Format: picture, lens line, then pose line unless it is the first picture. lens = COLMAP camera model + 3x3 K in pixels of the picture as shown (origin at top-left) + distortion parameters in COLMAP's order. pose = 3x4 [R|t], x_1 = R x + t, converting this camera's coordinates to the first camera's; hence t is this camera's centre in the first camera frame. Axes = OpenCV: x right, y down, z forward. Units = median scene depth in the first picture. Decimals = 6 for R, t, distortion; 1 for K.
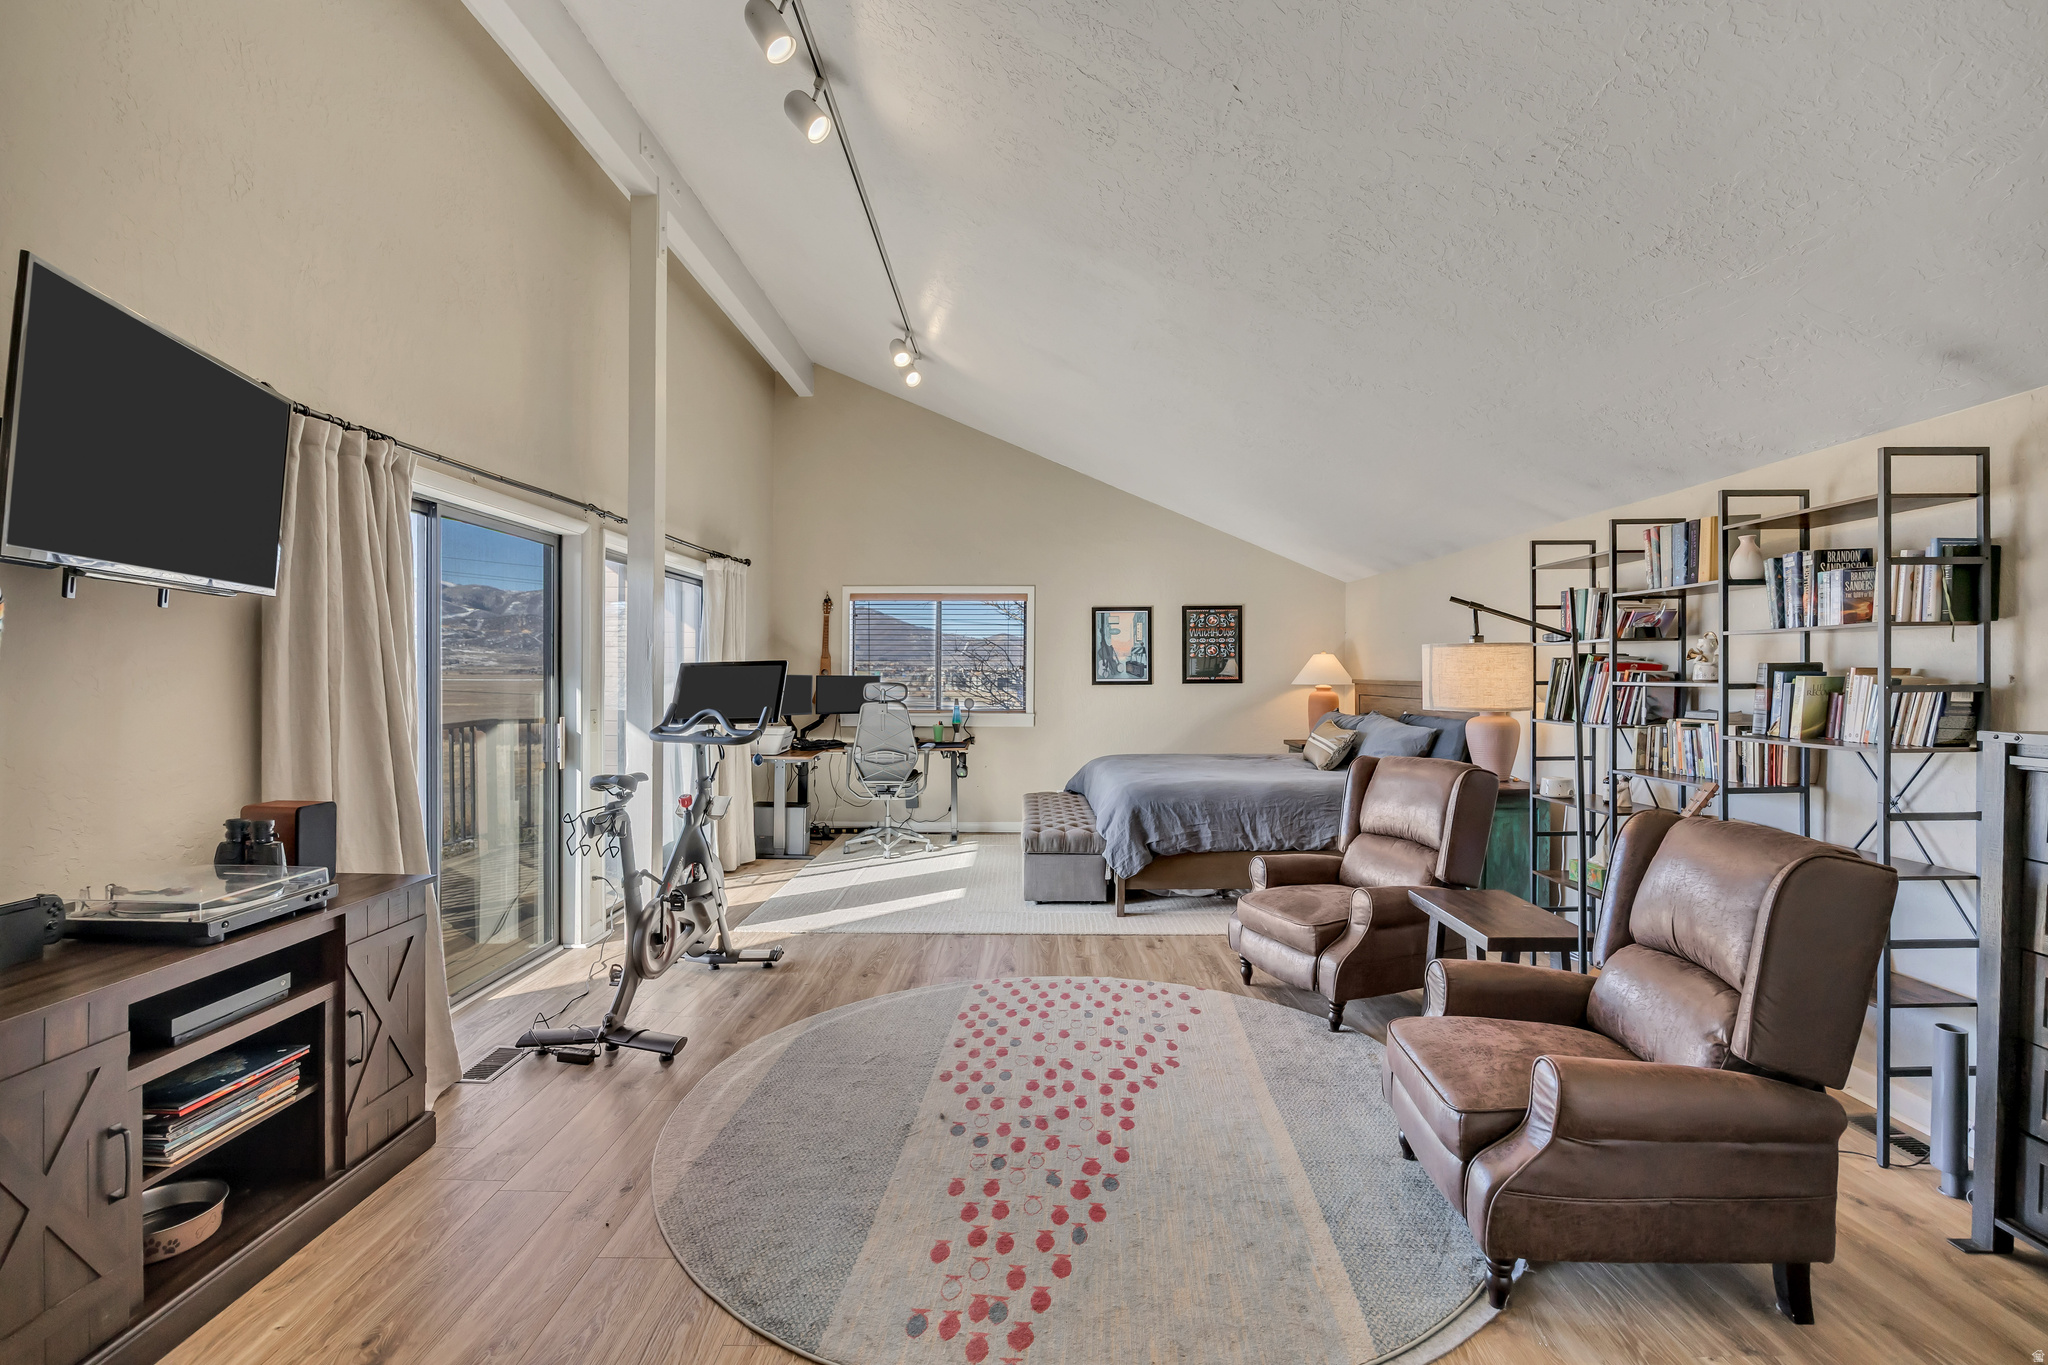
lens RADIAL K [[898.1, 0, 1020.4], [0, 898.1, 675.9], [0, 0, 1]] dist [-0.009389, -0.000016]
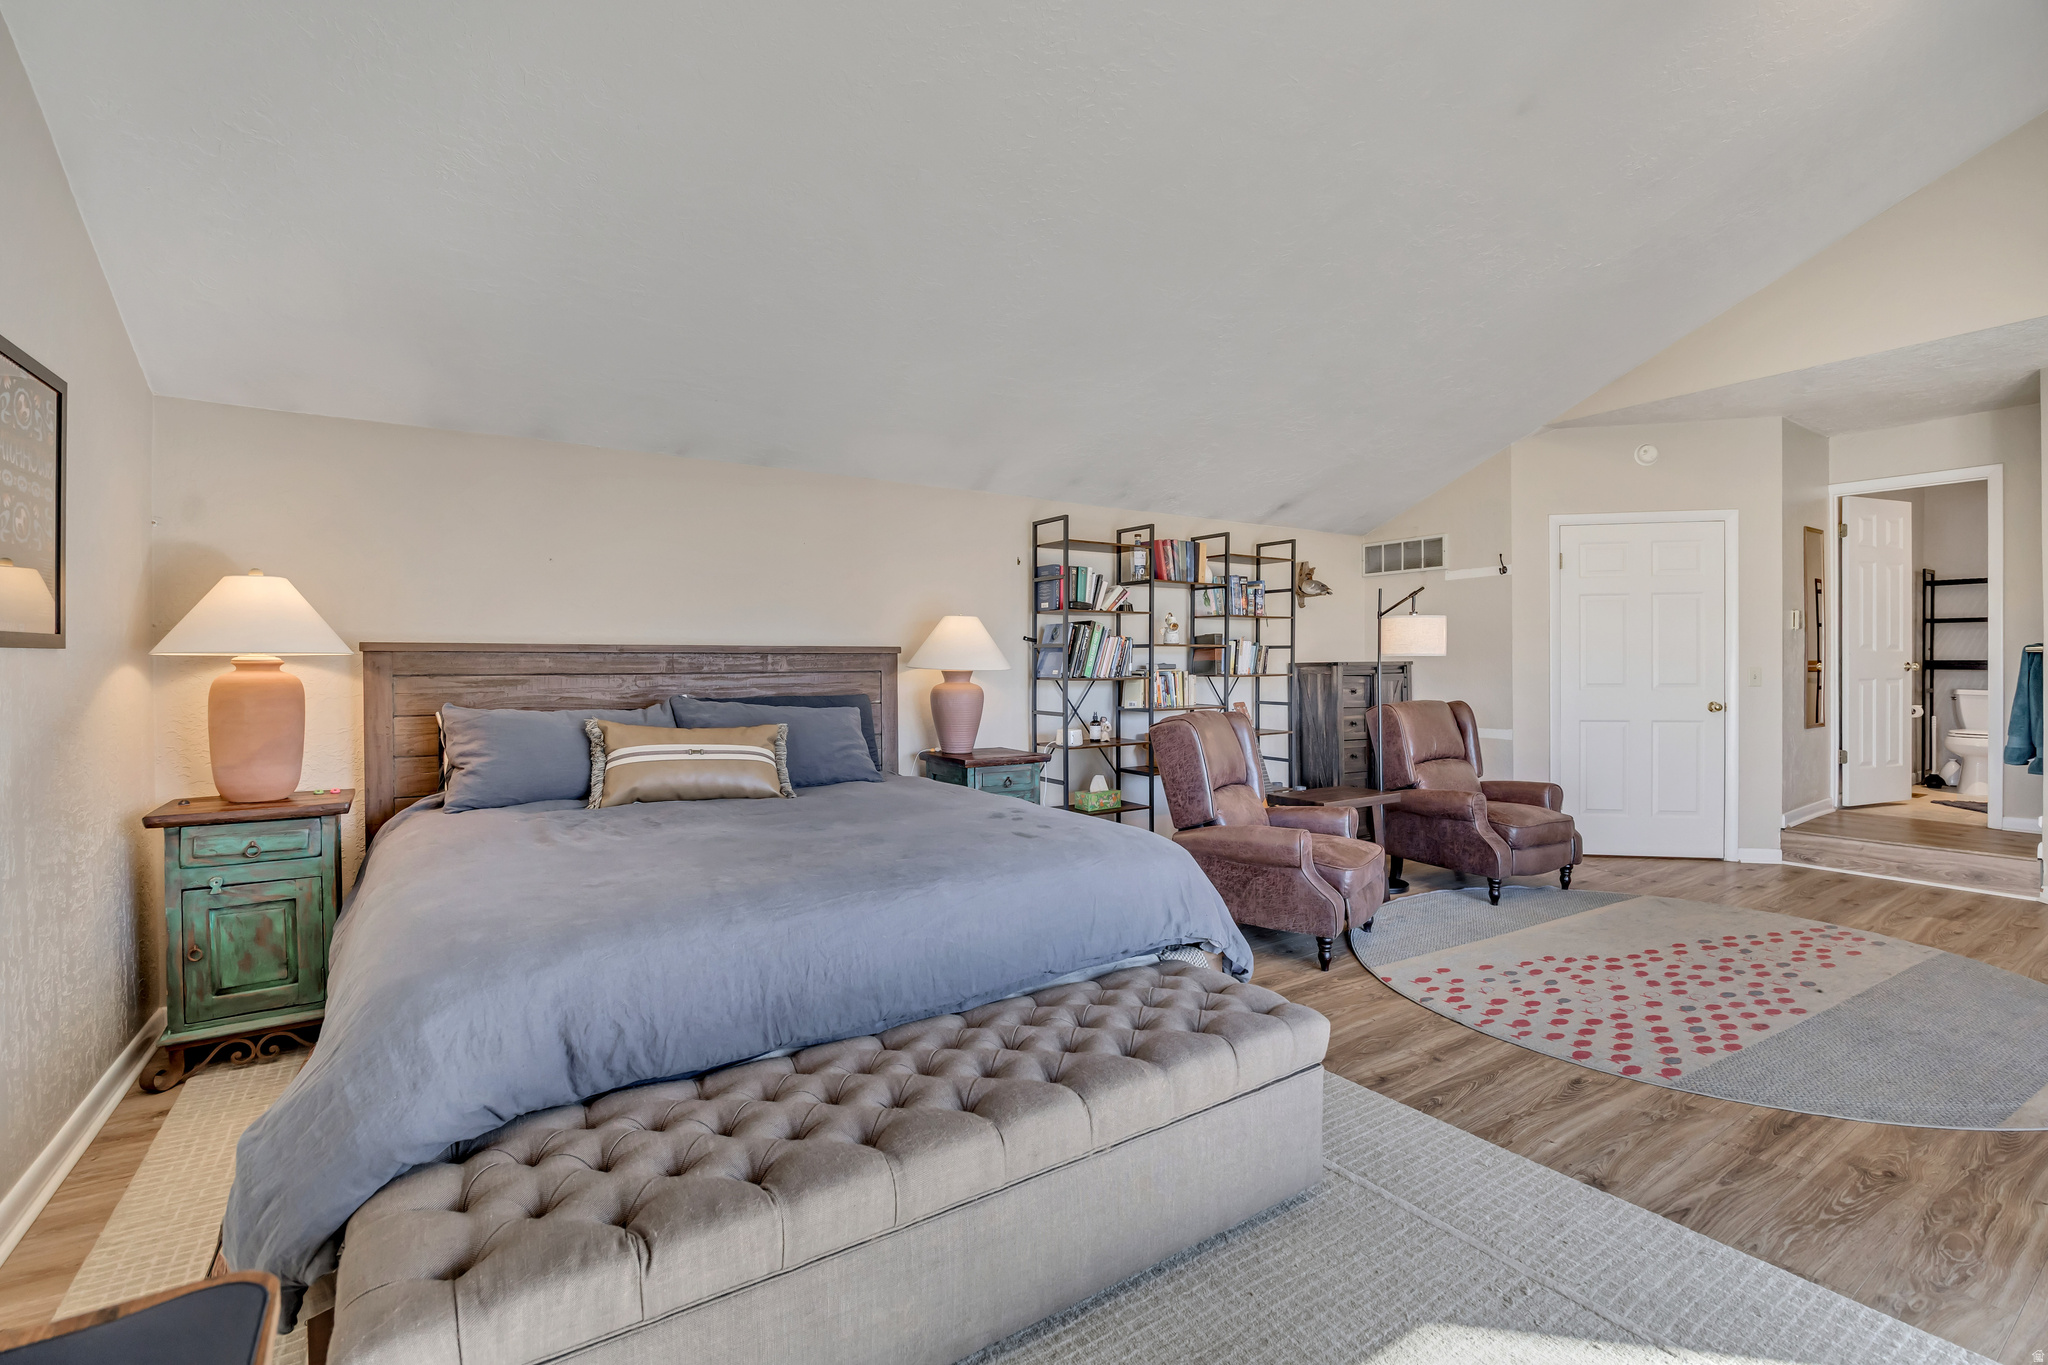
lens RADIAL K [[898.1, 0, 1024.6], [0, 898.1, 668.7], [0, 0, 1]] dist [-0.009389, -0.000016]
pose [[-0.562490, -0.003251, 0.826797, -0.392108], [0.008620, 0.999915, 0.009796, 0.031570], [-0.826759, 0.012637, -0.562415, 2.110737]]
